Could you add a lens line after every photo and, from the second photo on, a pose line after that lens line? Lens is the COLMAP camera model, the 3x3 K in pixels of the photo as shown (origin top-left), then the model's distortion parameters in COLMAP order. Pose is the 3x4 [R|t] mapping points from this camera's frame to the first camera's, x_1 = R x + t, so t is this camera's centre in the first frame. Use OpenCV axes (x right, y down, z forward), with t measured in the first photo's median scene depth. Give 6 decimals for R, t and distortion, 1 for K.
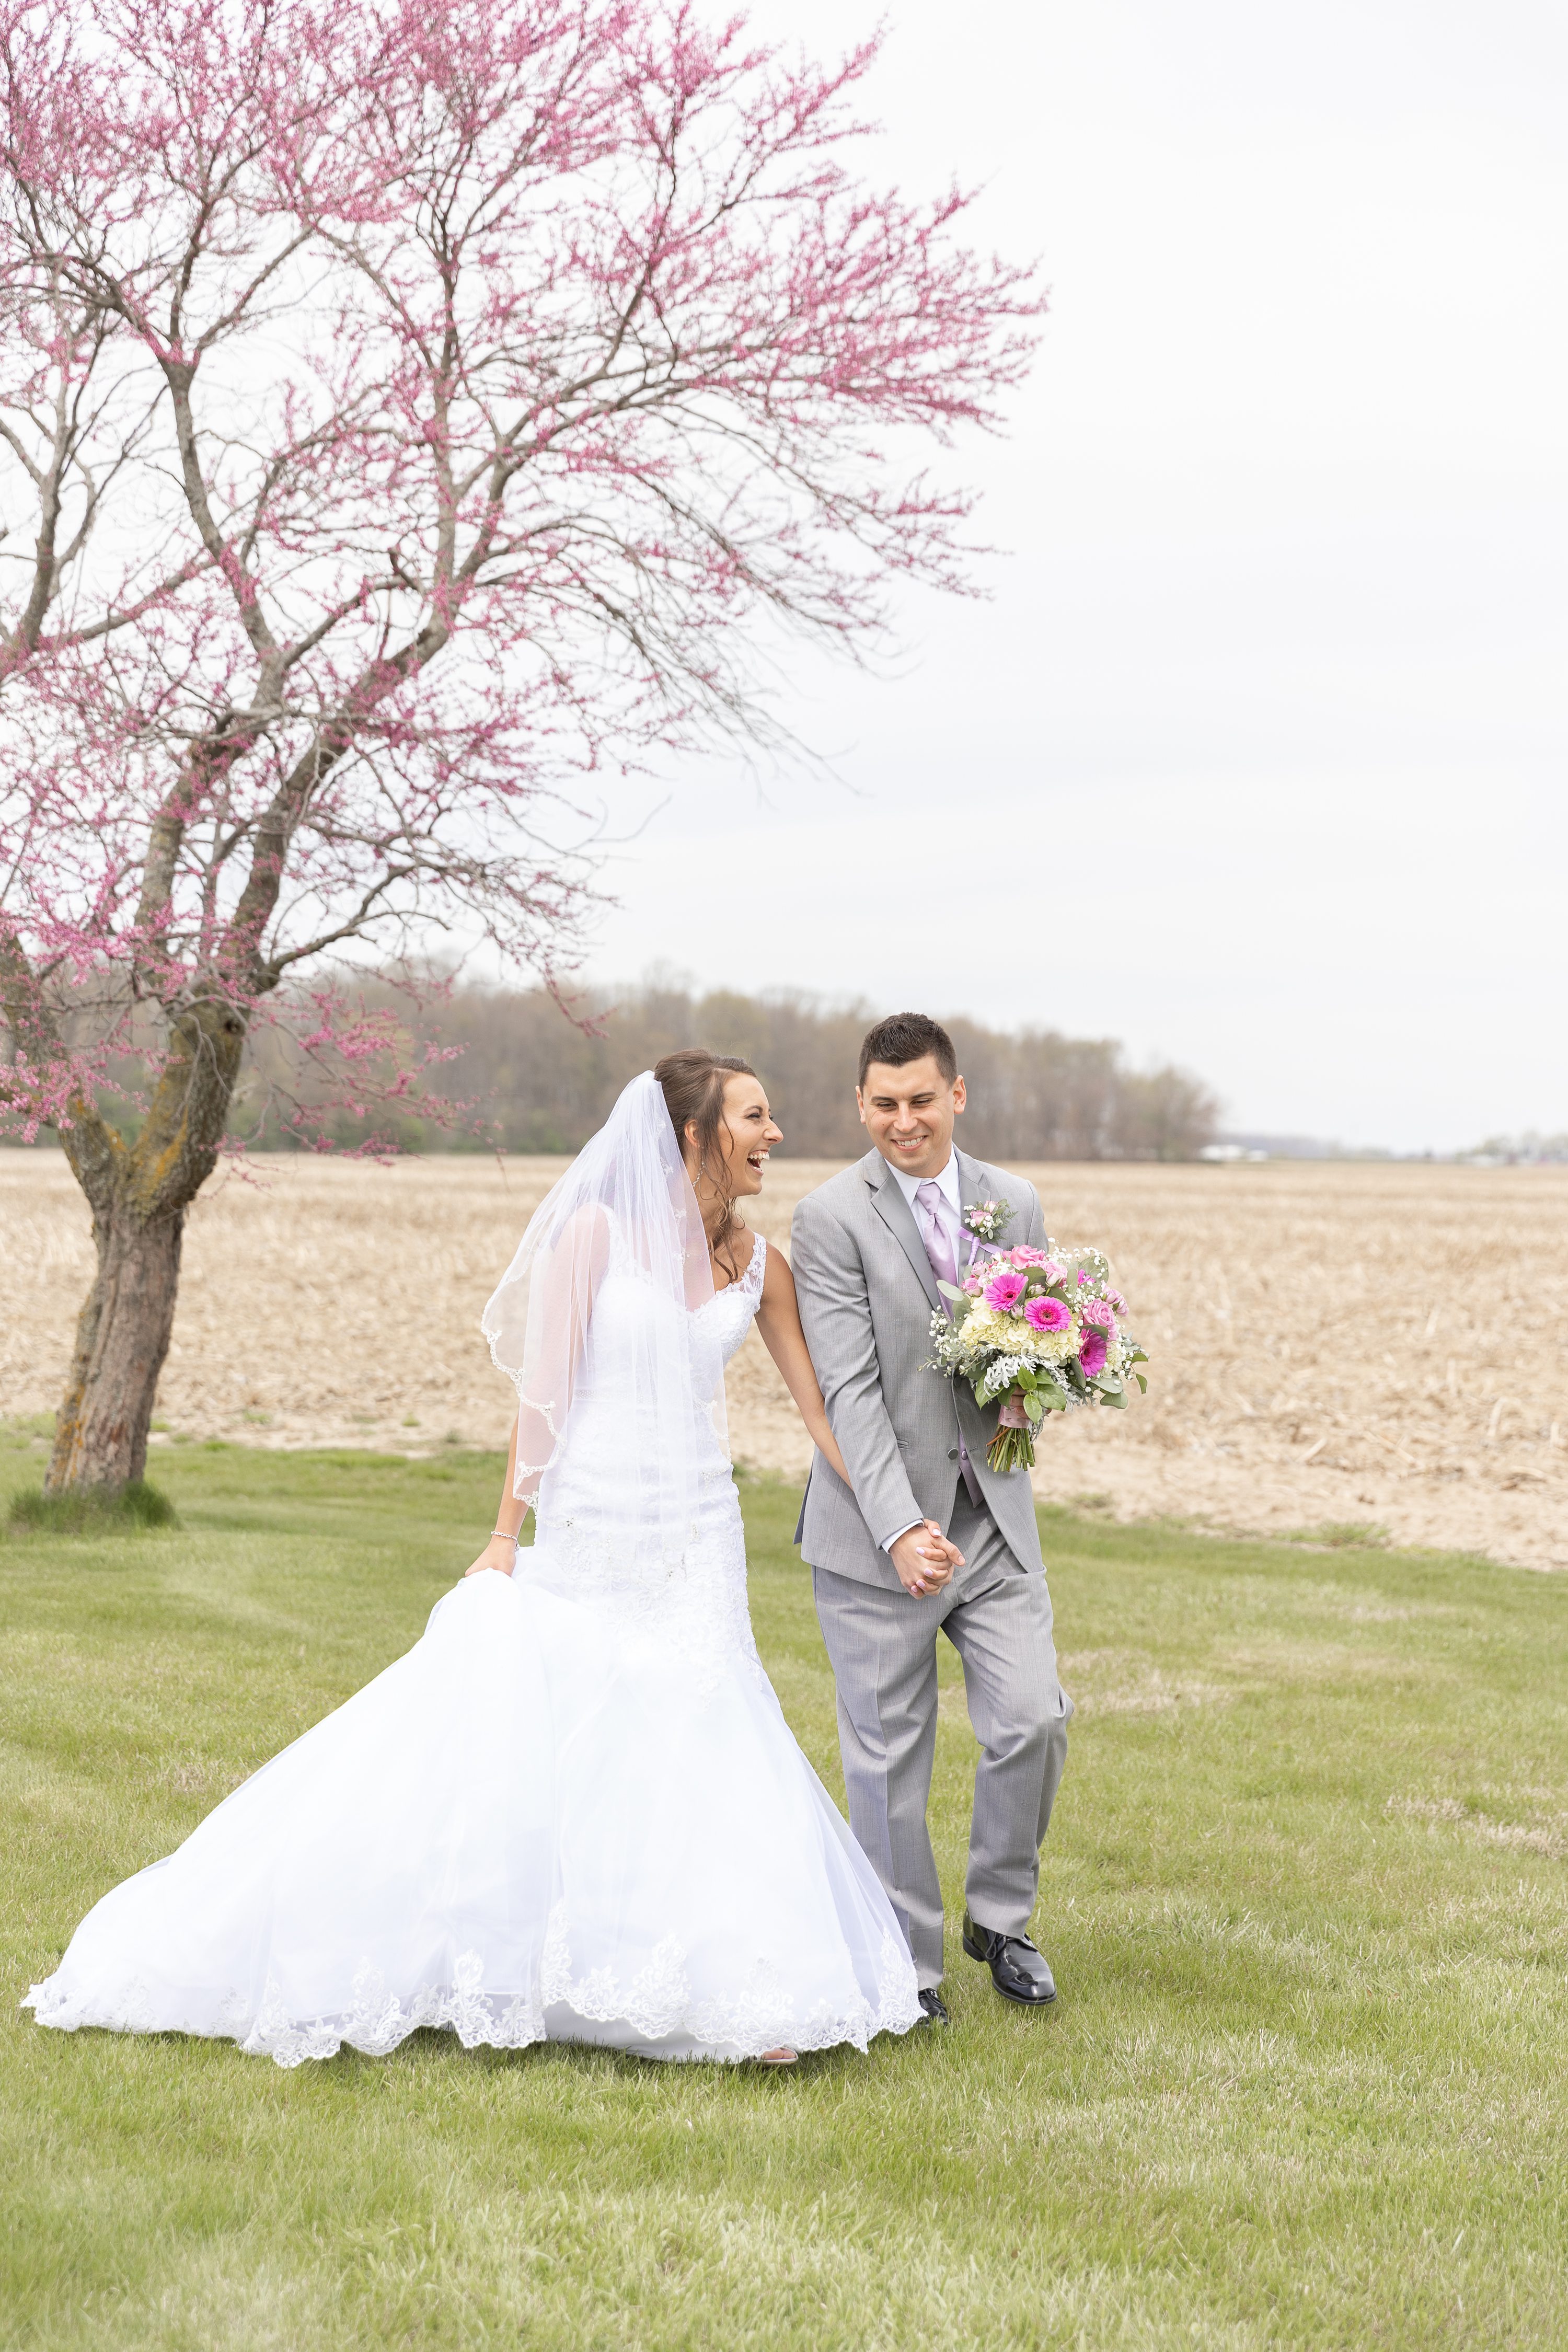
lens RADIAL K [[4332.4, 0, 868.8], [0, 4332.4, 1180.0], [0, 0, 1]] dist [-0.004283, -0.079485]
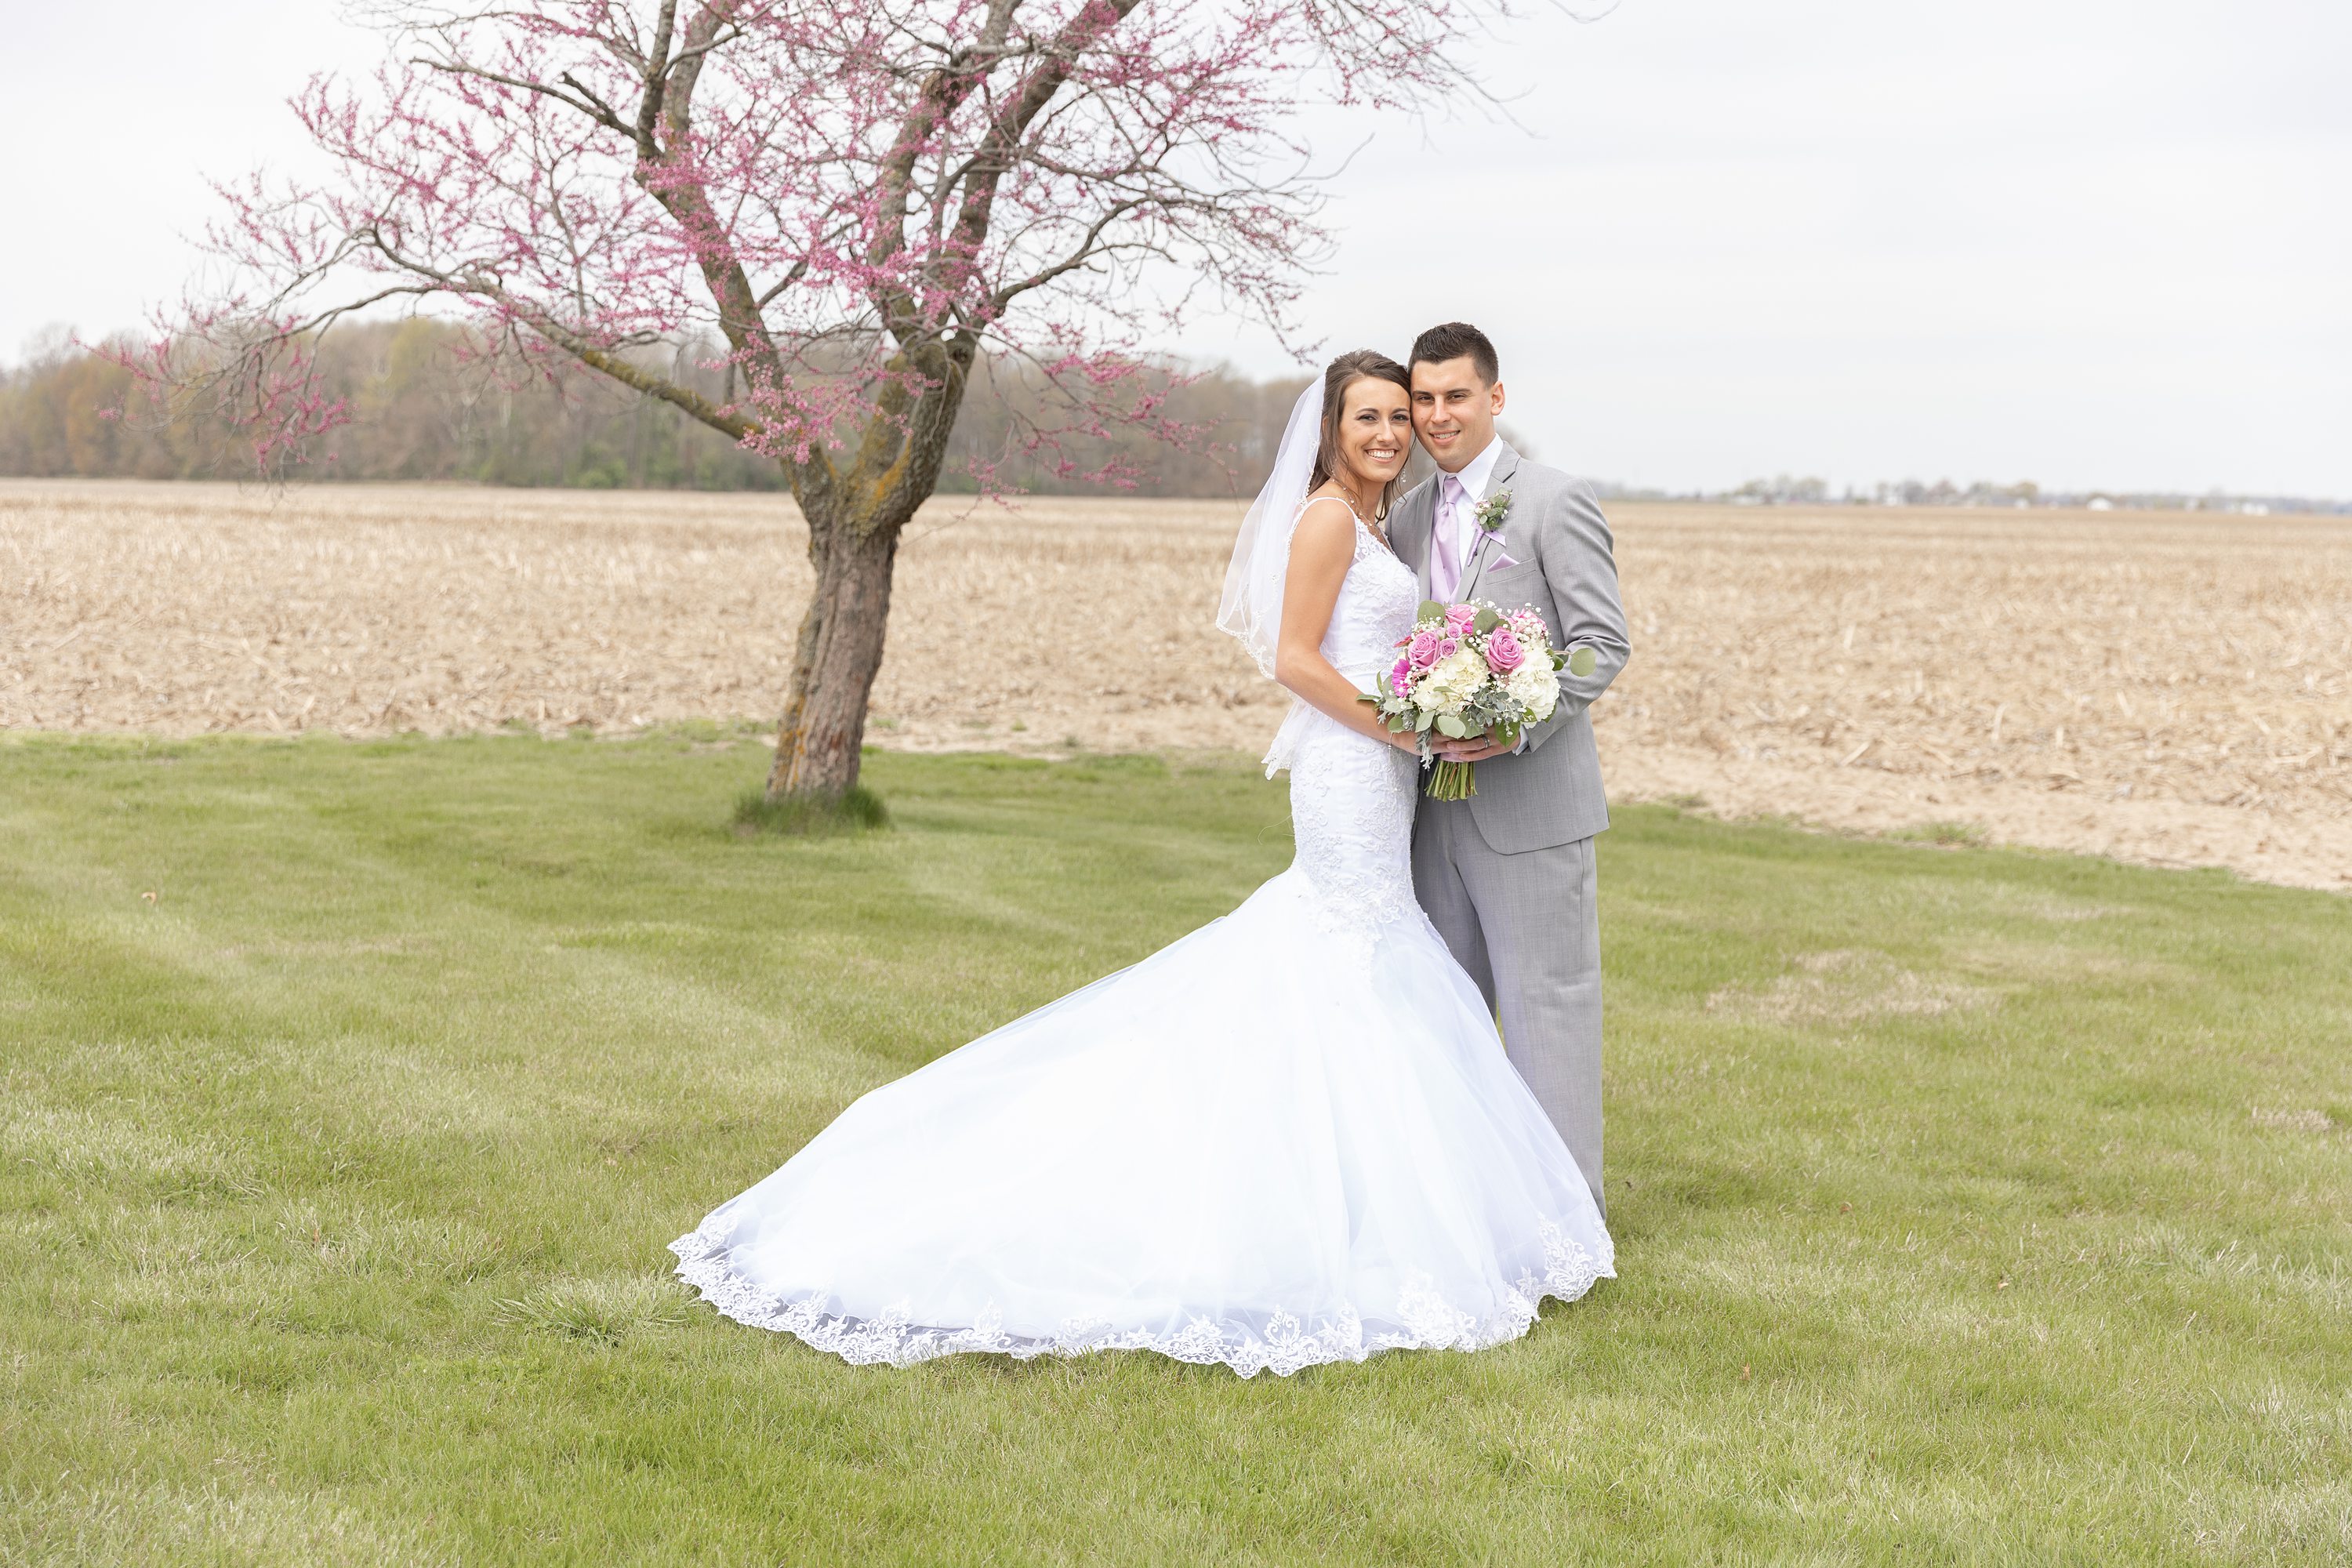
lens RADIAL K [[3621.2, 0, 1206.1], [0, 3621.2, 792.5], [0, 0, 1]] dist [0.028415, 0.029895]
pose [[0.999989, 0.000214, -0.004786, -0.079013], [0.000149, 0.997124, 0.075786, 0.003462], [0.004788, -0.075785, 0.997113, 0.109537]]
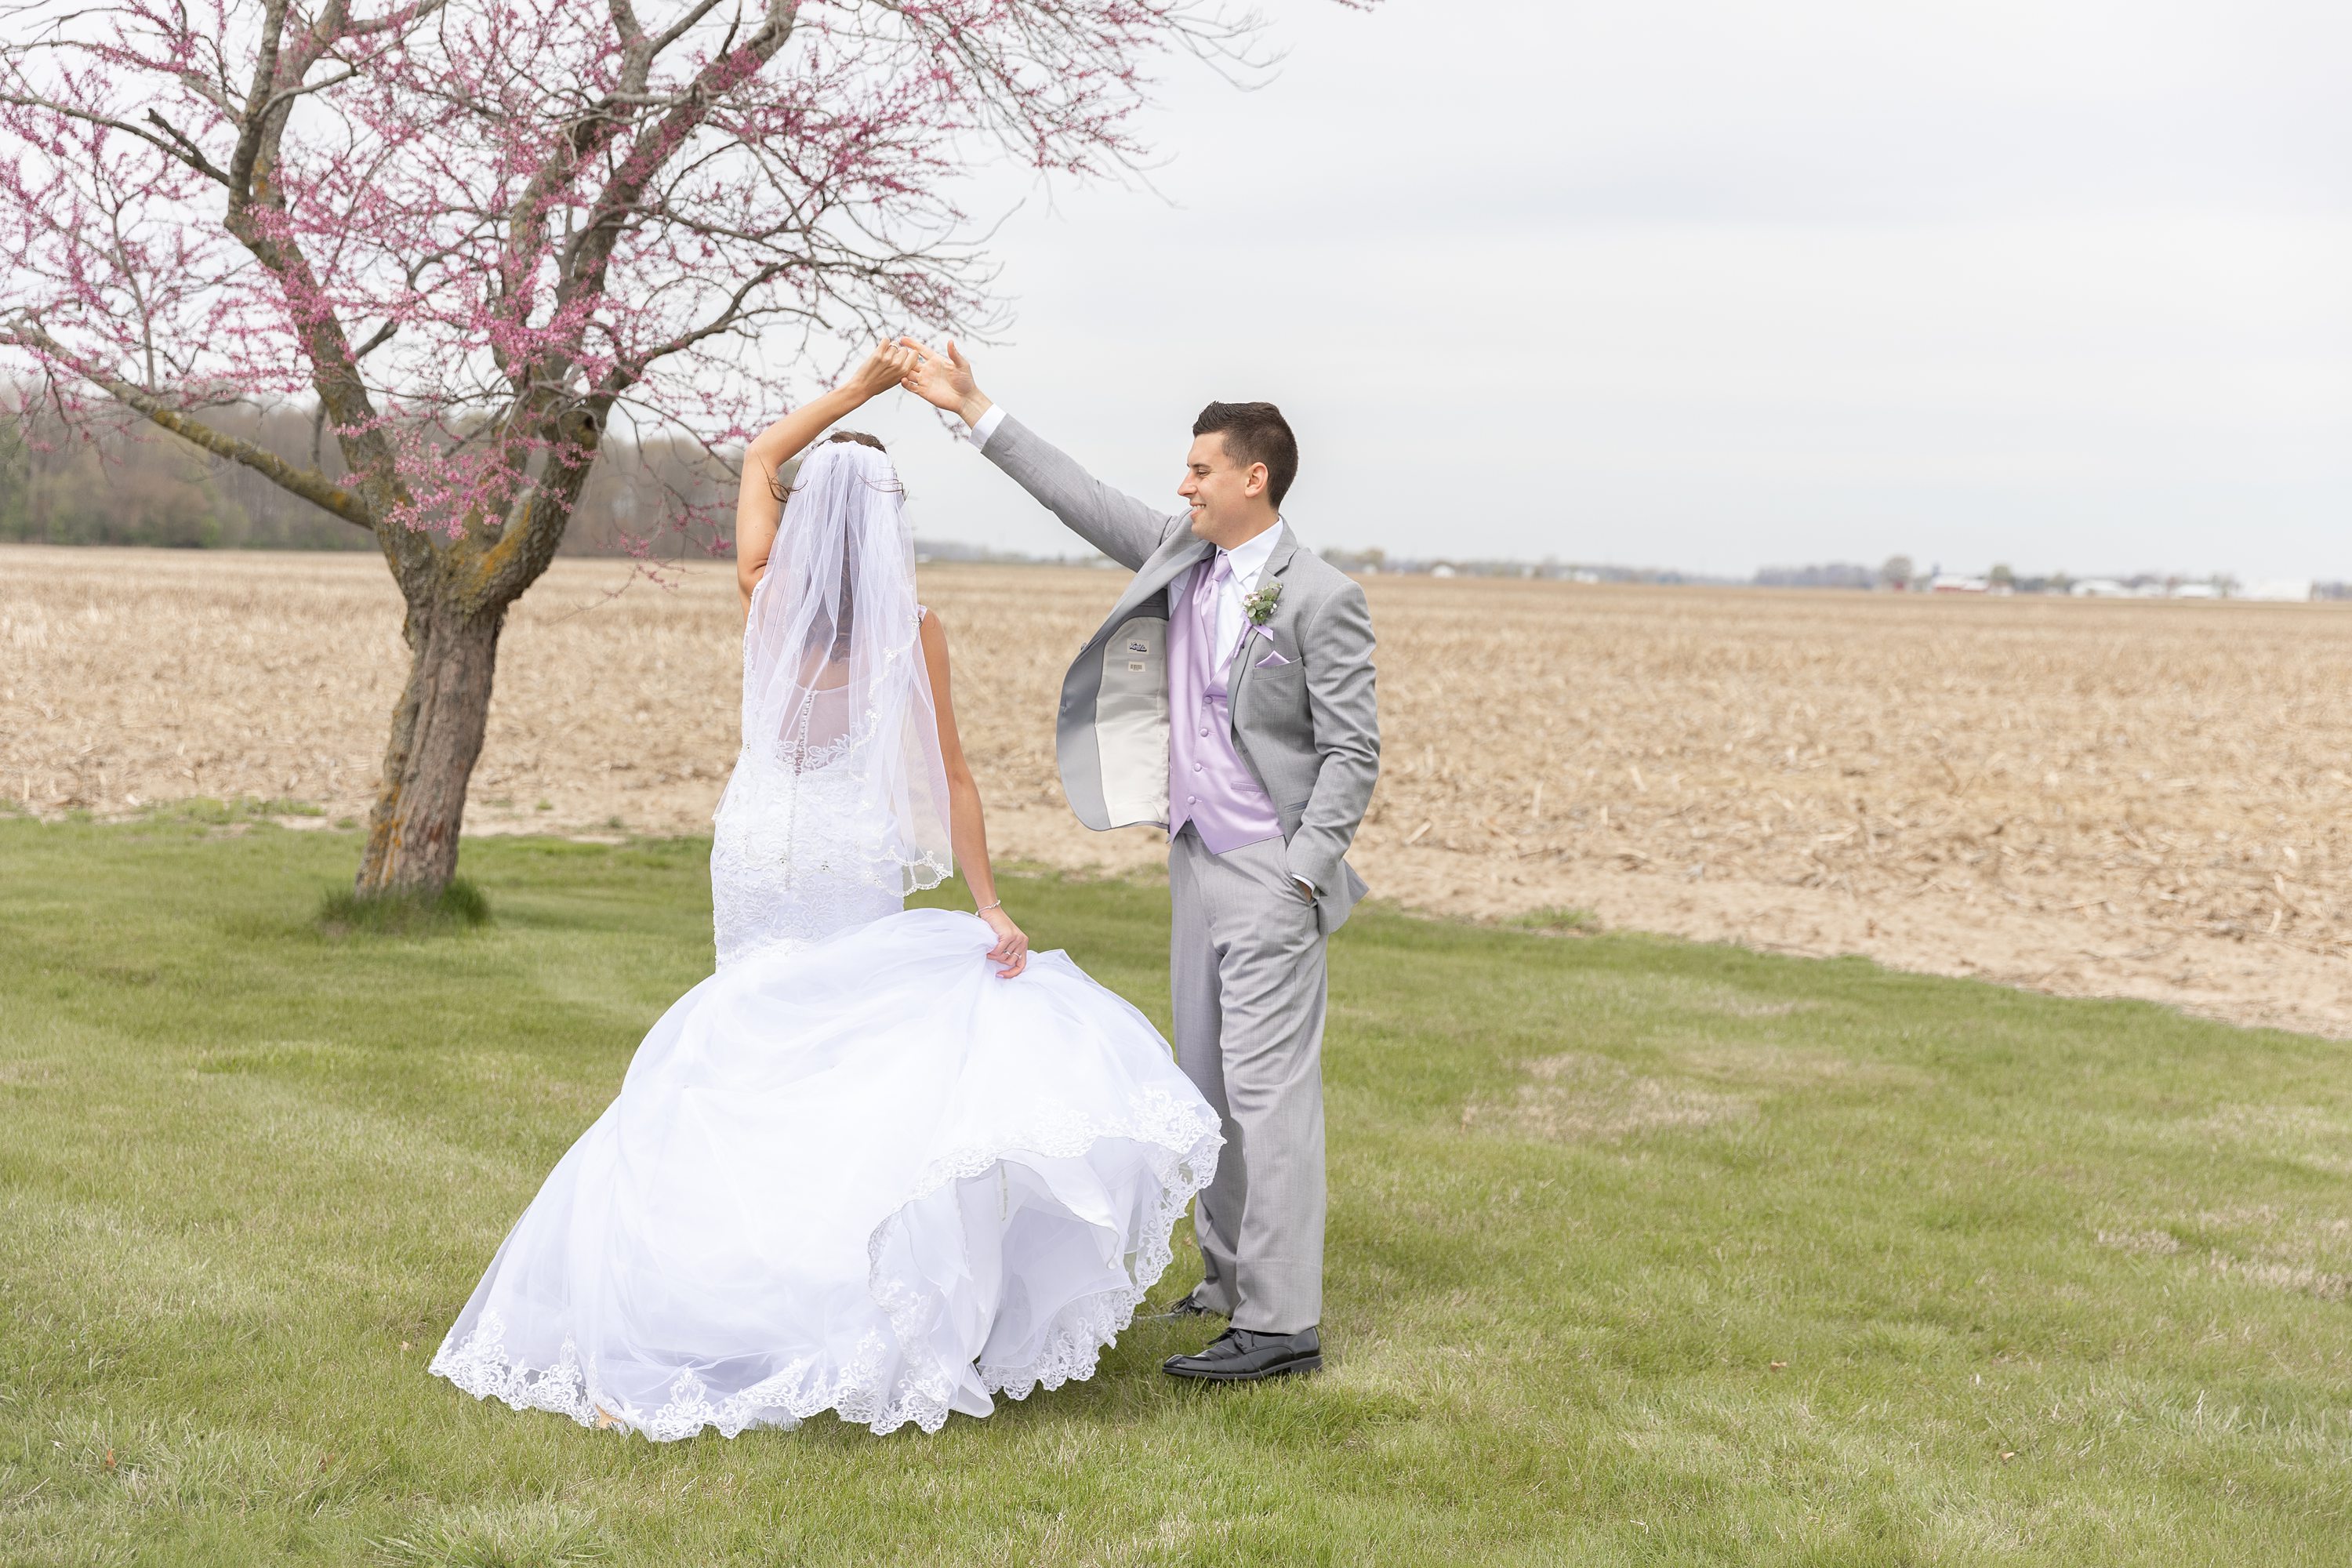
lens RADIAL K [[3562.1, 0, 1176.0], [0, 3562.1, 784.0], [0, 0, 1]] dist [0.011617, 0.086201]
pose [[0.986614, -0.001087, 0.163069, -0.140957], [-0.008330, 0.998336, 0.057054, -0.000890], [-0.162859, -0.057648, 0.984964, 0.167613]]
